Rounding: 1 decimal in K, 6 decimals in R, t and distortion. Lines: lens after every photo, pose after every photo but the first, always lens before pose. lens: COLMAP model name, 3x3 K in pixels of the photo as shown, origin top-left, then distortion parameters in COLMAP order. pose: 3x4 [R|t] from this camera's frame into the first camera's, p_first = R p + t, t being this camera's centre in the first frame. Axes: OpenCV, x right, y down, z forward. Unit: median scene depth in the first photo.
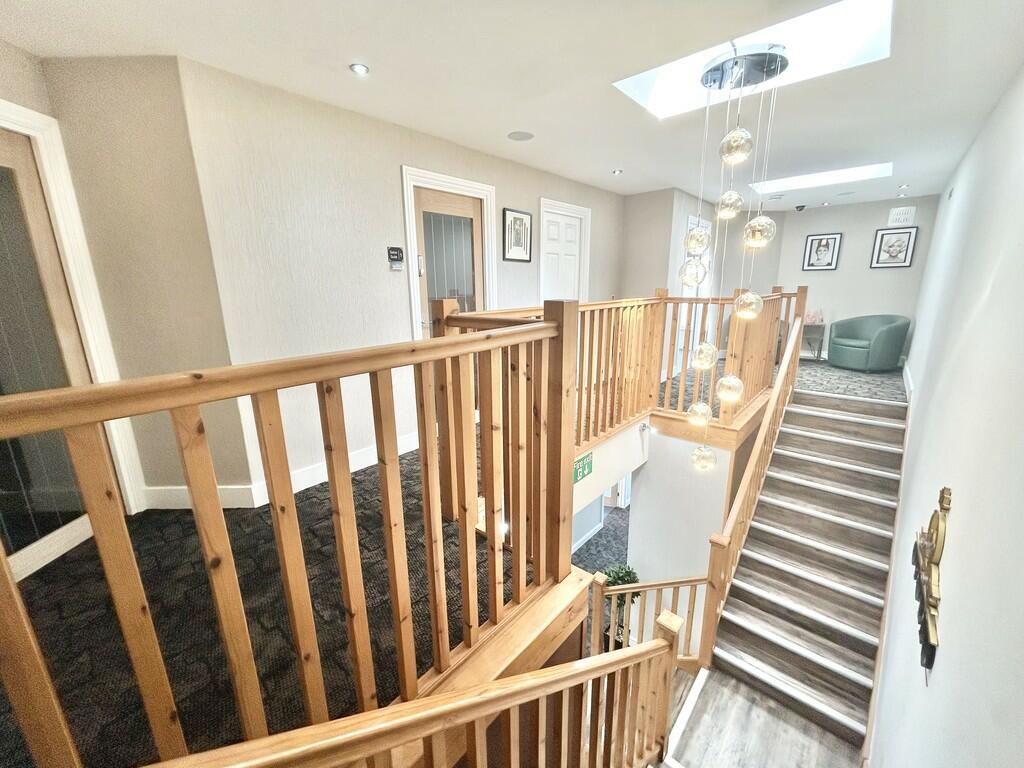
lens RADIAL K [[407.8, 0, 507.3], [0, 407.8, 381.8], [0, 0, 1]] dist [0.002186, 0.000429]
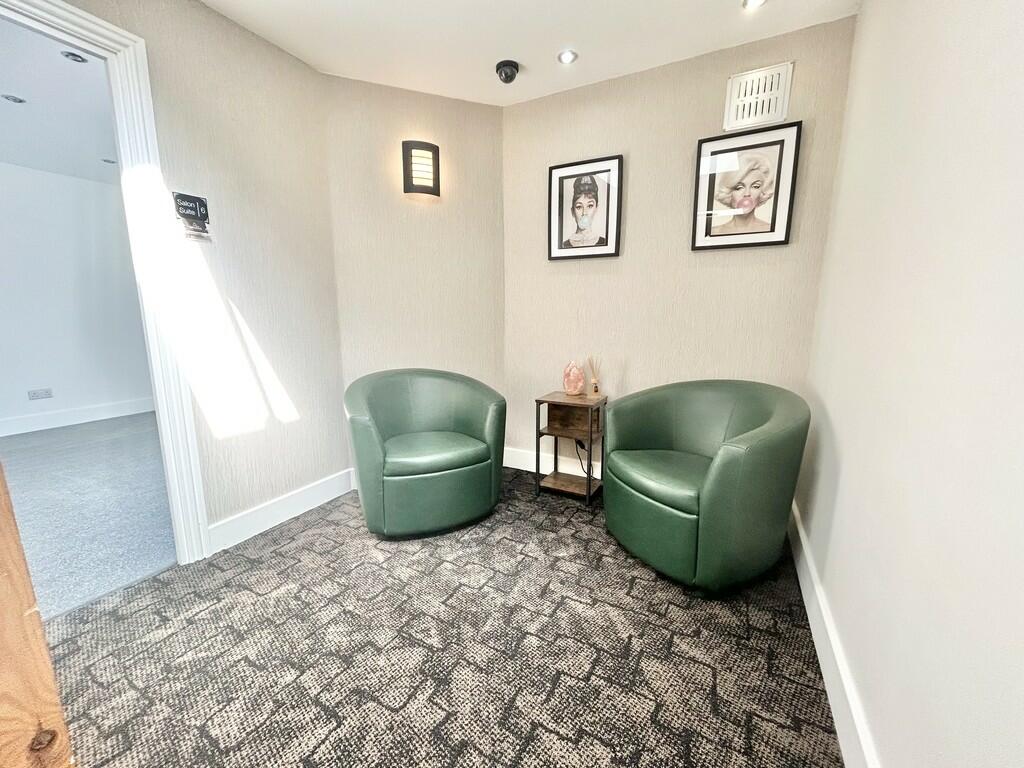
lens RADIAL K [[407.8, 0, 516.0], [0, 407.8, 384.3], [0, 0, 1]] dist [0.002186, 0.000429]
pose [[0.970863, -0.023444, 0.238484, 0.640248], [0.038590, 0.997510, -0.059038, -0.142873], [-0.236506, 0.066521, 0.969350, 0.687769]]
